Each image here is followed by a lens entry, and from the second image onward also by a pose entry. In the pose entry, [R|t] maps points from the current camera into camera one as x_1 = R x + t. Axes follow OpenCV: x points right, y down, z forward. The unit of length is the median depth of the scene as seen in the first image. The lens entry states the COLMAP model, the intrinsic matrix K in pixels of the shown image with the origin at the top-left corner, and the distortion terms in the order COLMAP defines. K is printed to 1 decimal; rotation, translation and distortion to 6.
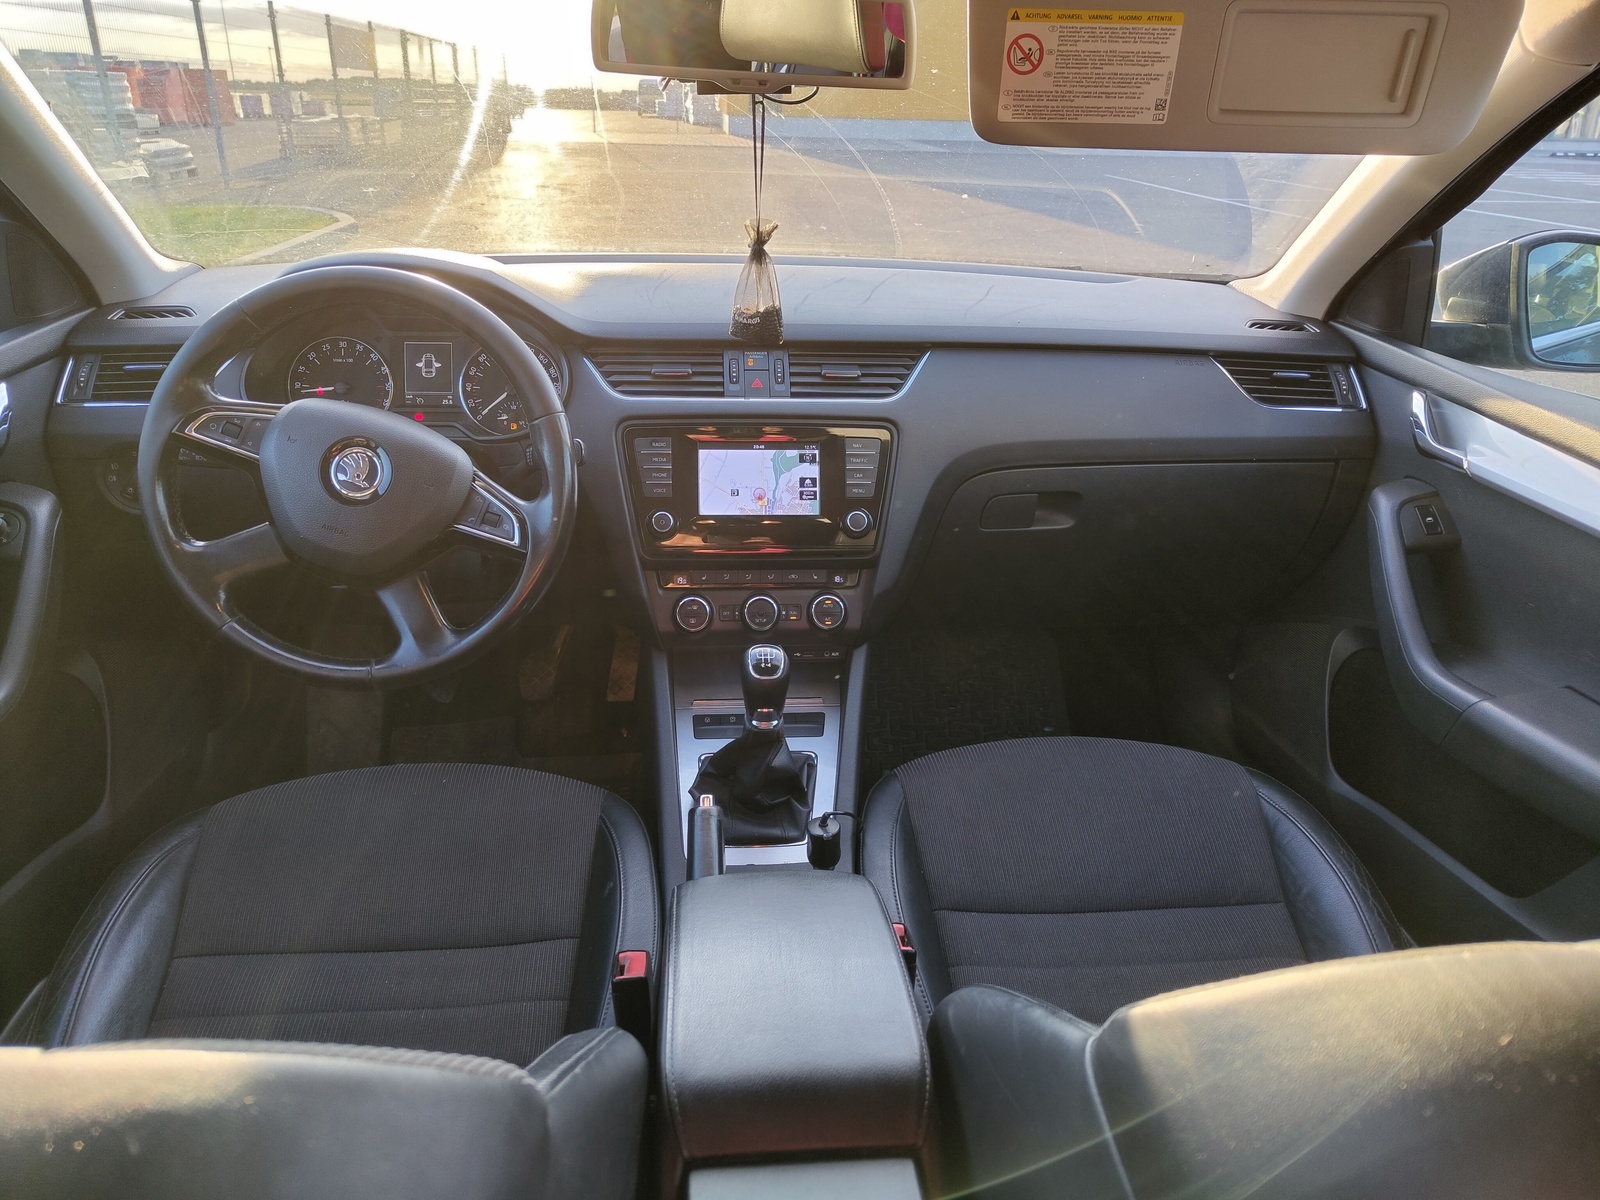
lens RADIAL K [[1178.5, 0, 800.0], [0, 1178.5, 600.0], [0, 0, 1]] dist [0.052423, 0.005910]
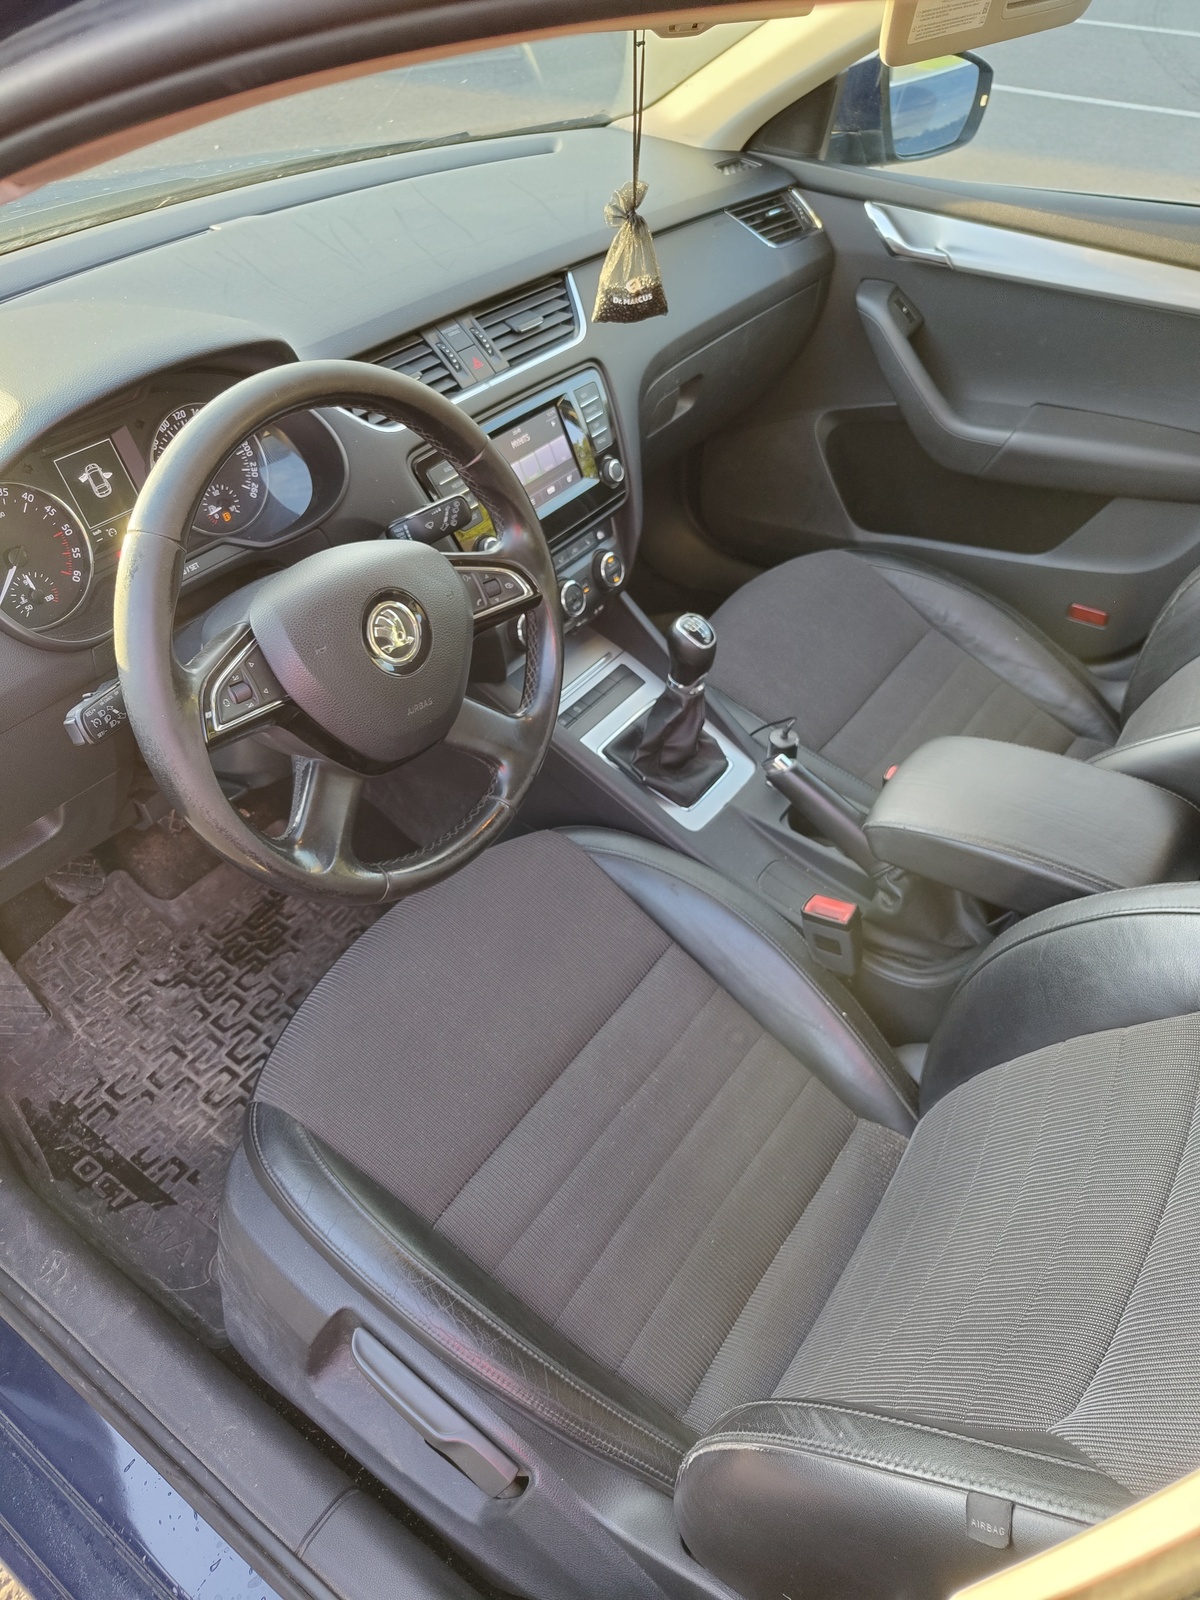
lens RADIAL K [[1178.5, 0, 600.0], [0, 1178.5, 800.0], [0, 0, 1]] dist [0.052423, 0.005910]
pose [[0.638502, -0.517103, 0.570017, -0.679766], [0.313404, 0.851155, 0.421085, -0.255208], [-0.702917, -0.090218, 0.705527, 0.258753]]
